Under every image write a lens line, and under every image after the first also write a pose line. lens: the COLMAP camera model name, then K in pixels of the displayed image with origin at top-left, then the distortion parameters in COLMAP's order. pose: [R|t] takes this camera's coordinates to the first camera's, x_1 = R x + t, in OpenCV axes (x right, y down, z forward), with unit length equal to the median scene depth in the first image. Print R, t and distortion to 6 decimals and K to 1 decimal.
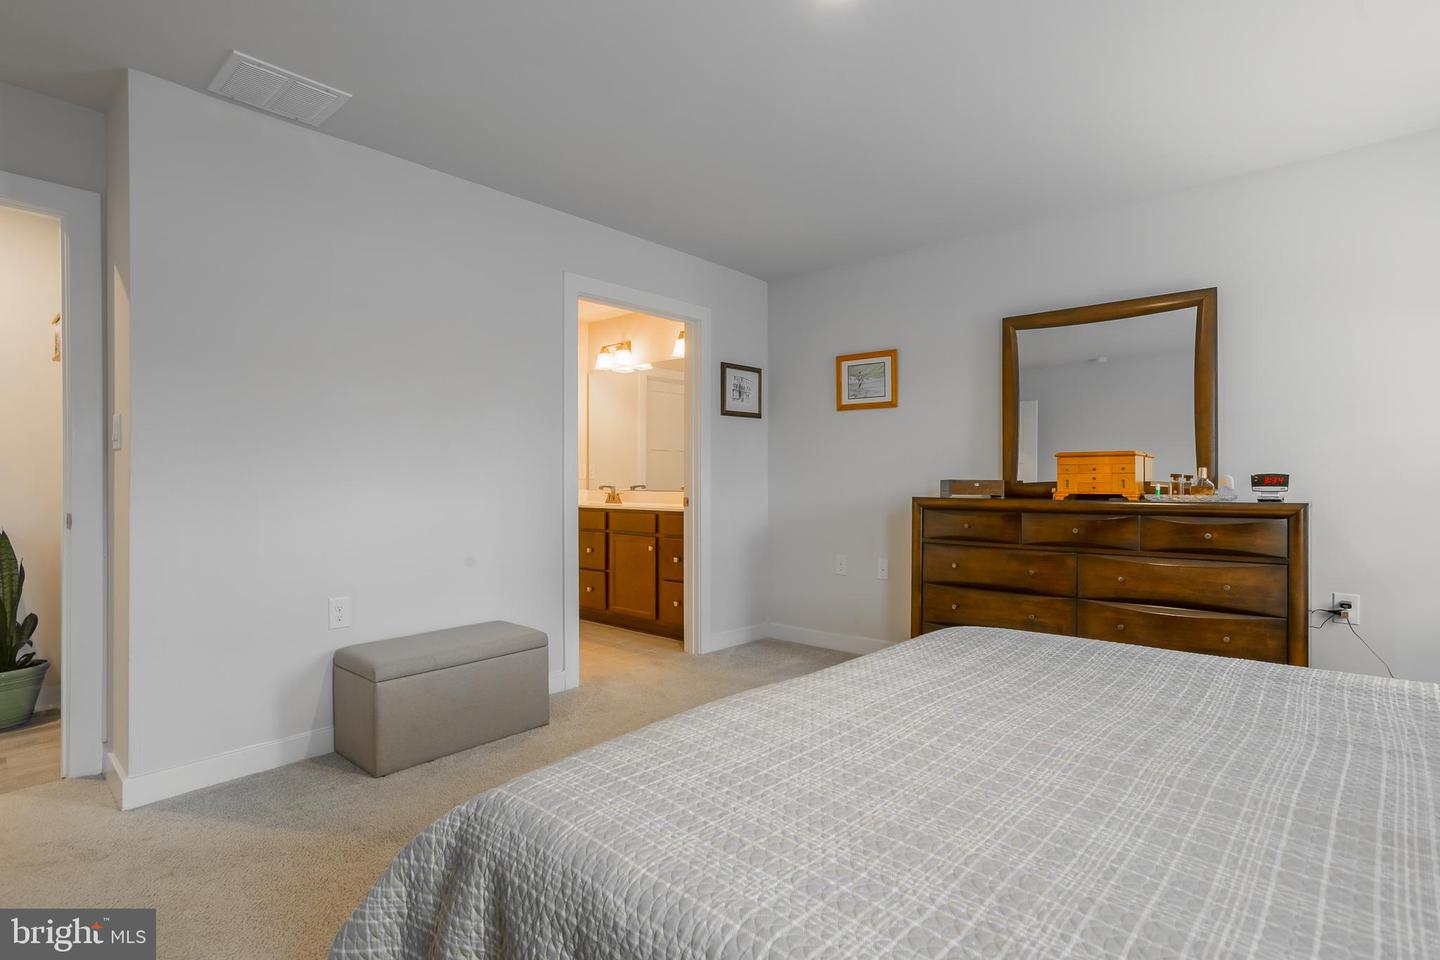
lens RADIAL K [[702.1, 0, 715.6], [0, 702.1, 475.3], [0, 0, 1]] dist [-0.054428, 0.038522]
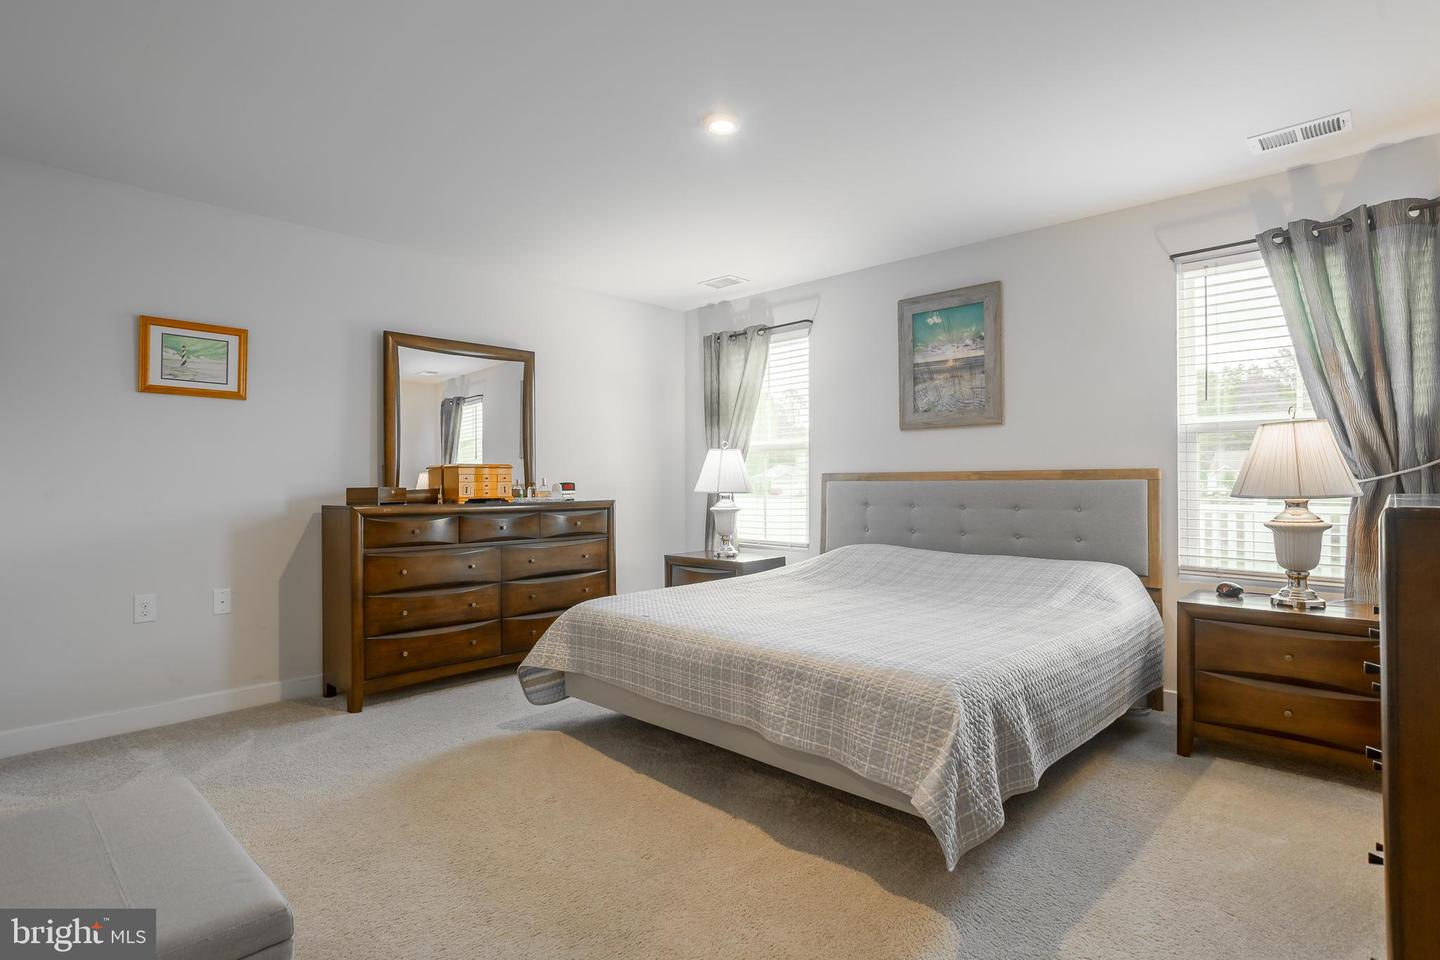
lens RADIAL K [[702.1, 0, 715.6], [0, 702.1, 475.3], [0, 0, 1]] dist [-0.054428, 0.038522]
pose [[0.060723, 0.016965, 0.998010, -0.518055], [0.003152, 0.999847, -0.017188, 0.006866], [-0.998150, 0.004189, 0.060660, 0.398977]]
